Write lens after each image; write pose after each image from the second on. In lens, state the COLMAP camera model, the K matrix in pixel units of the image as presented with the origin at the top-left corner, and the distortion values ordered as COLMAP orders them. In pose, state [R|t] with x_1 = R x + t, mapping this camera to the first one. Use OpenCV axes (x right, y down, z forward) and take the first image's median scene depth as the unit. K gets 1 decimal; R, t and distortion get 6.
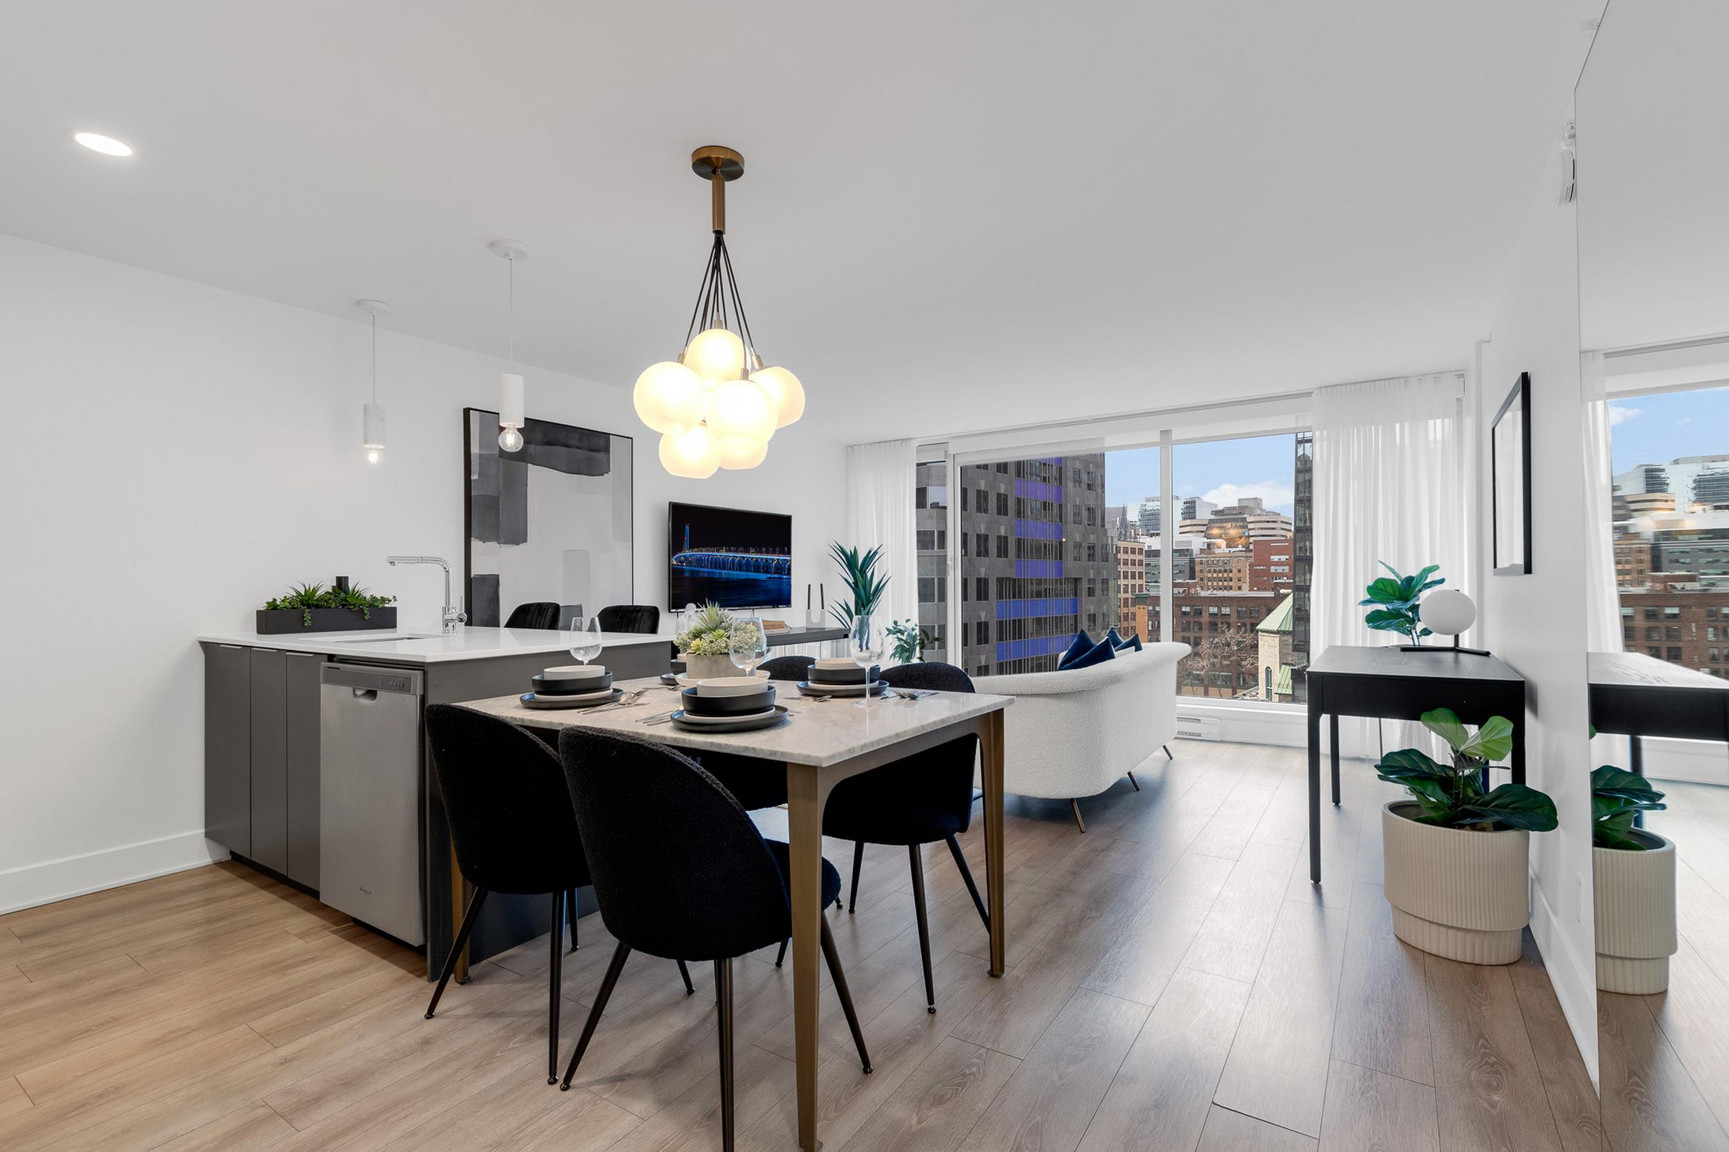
lens RADIAL K [[787.0, 0, 865.0], [0, 787.0, 576.0], [0, 0, 1]] dist [0.005203, 0.000506]
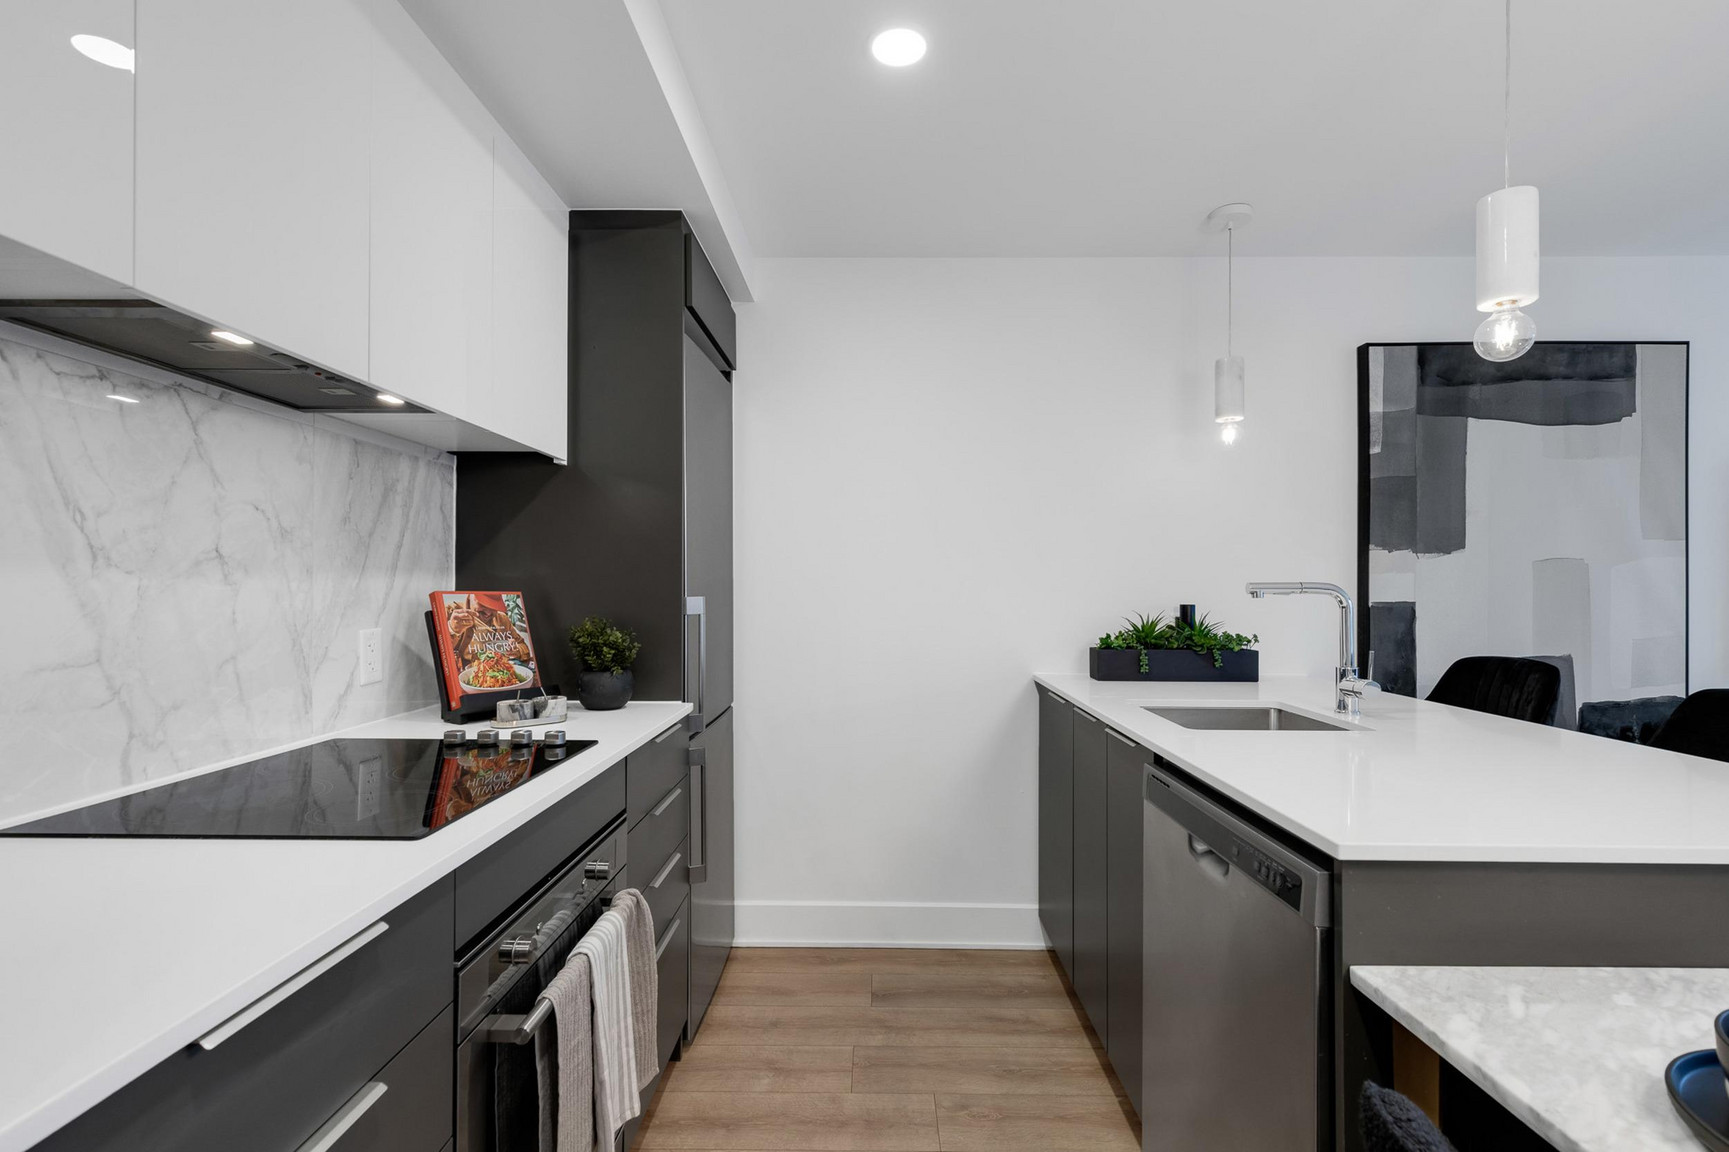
lens RADIAL K [[787.0, 0, 865.2], [0, 787.0, 588.2], [0, 0, 1]] dist [0.005203, 0.000506]
pose [[0.548240, 0.010289, -0.836258, -0.162083], [-0.000077, 0.999925, 0.012252, -0.018392], [0.836321, -0.006653, 0.548200, 0.262721]]
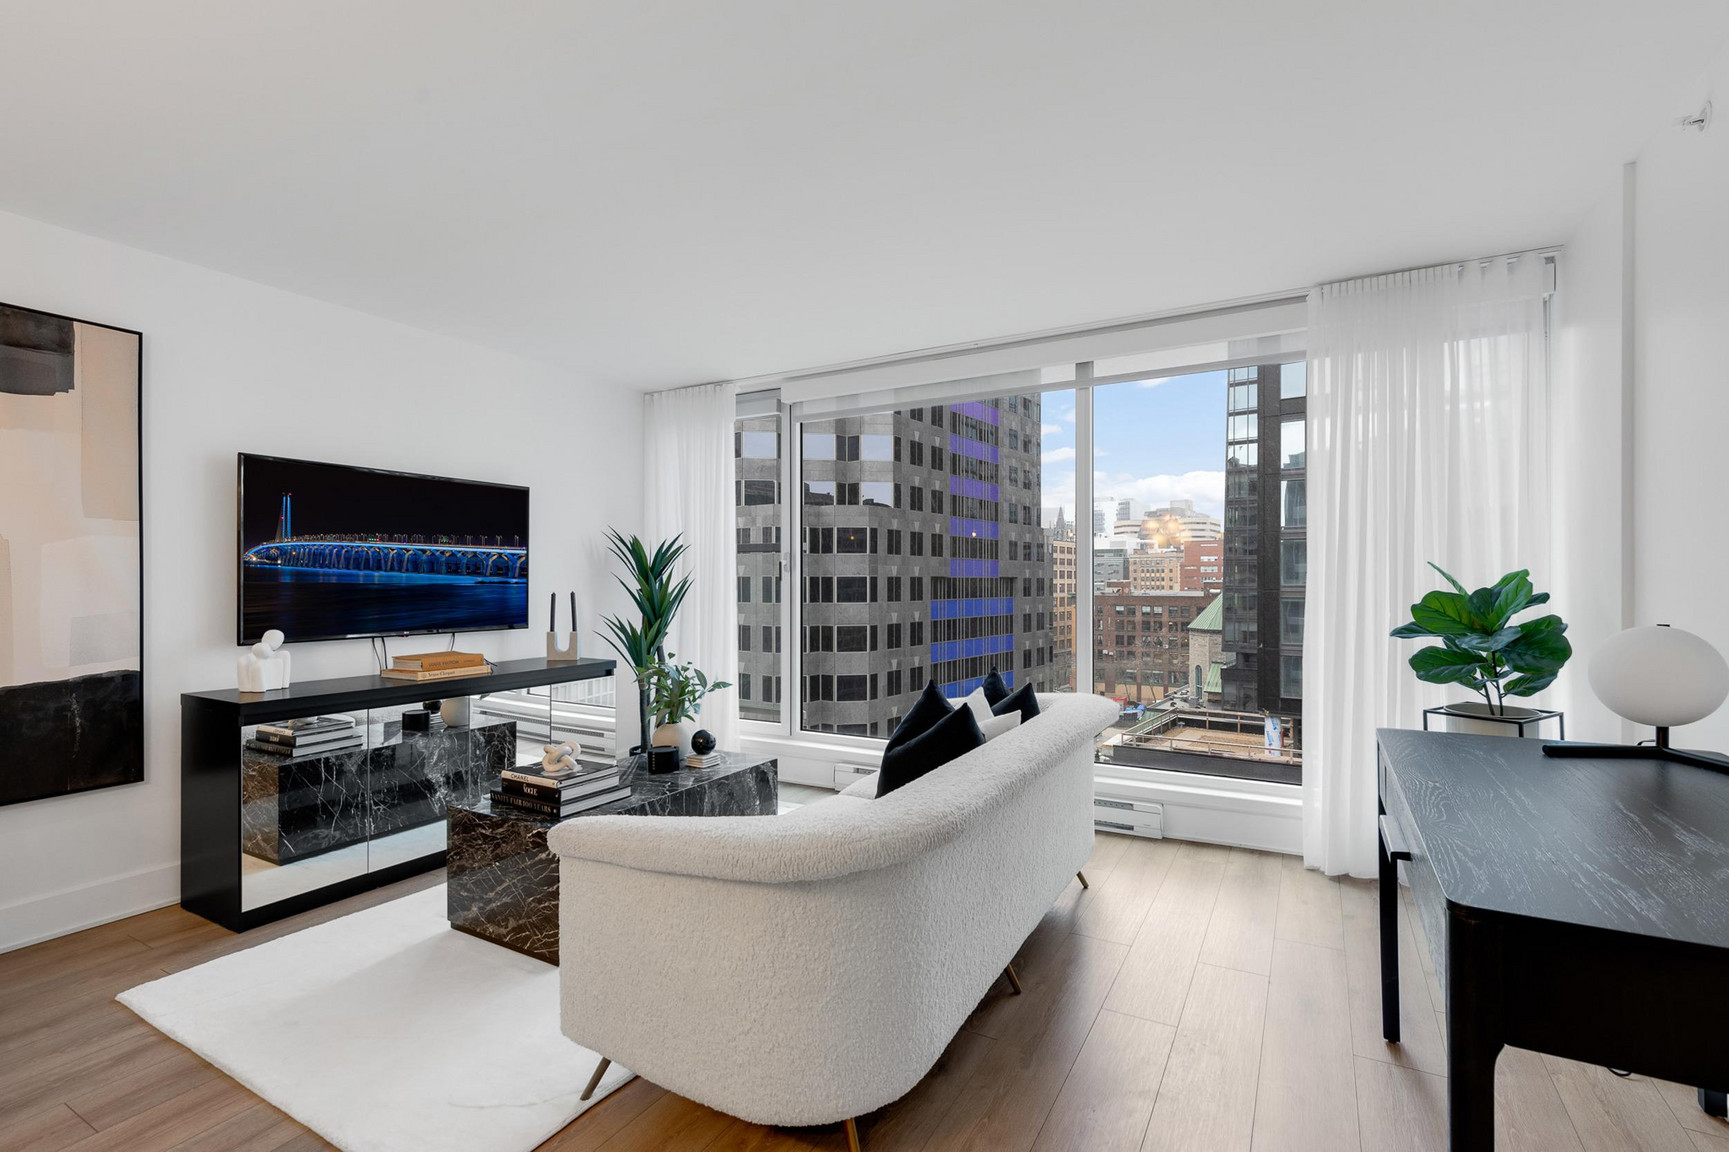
lens RADIAL K [[787.0, 0, 862.8], [0, 787.0, 578.2], [0, 0, 1]] dist [0.005203, 0.000506]
pose [[0.997480, 0.003781, 0.070841, 0.184685], [-0.004135, 0.999980, 0.004858, -0.008155], [-0.070822, -0.005138, 0.997476, 0.432503]]
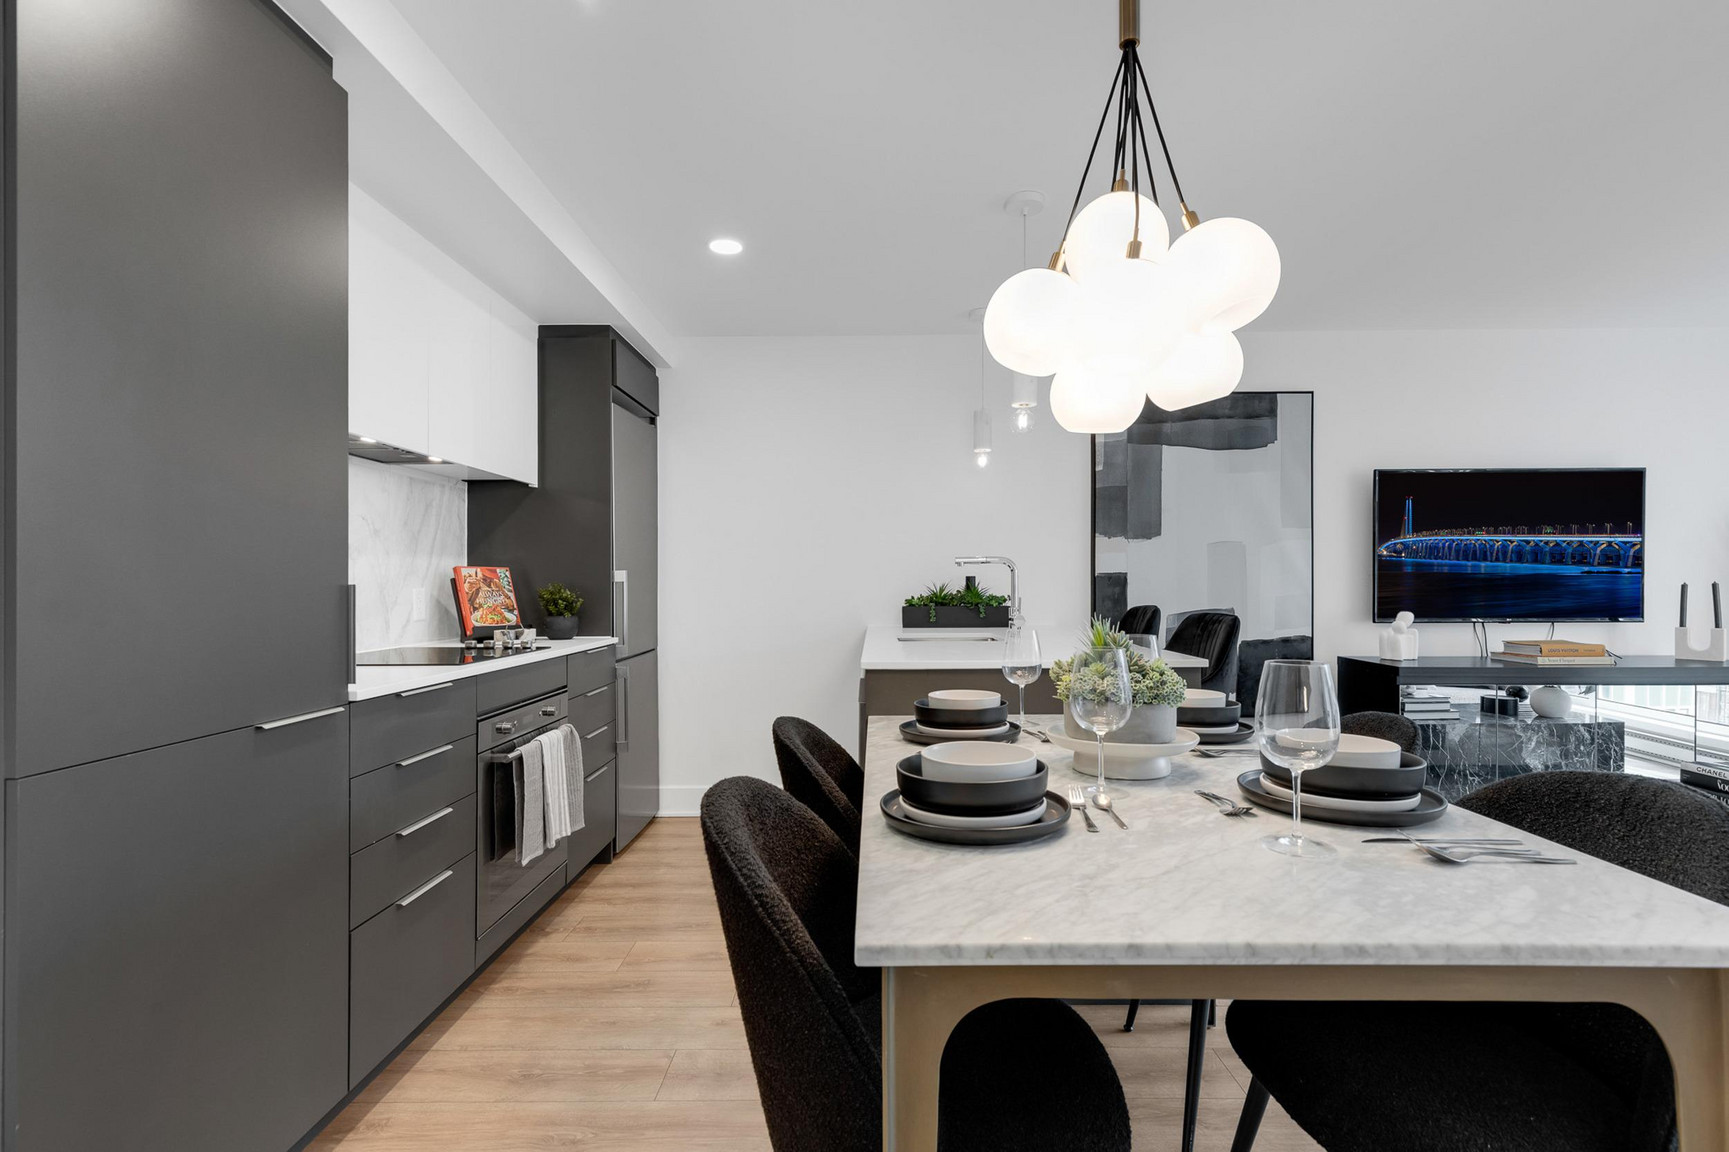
lens RADIAL K [[787.0, 0, 857.5], [0, 787.0, 576.8], [0, 0, 1]] dist [0.005203, 0.000506]
pose [[0.545728, -0.003944, -0.837953, 0.112061], [0.009921, 0.999949, 0.001755, -0.001713], [0.837904, -0.009271, 0.545739, 0.222008]]
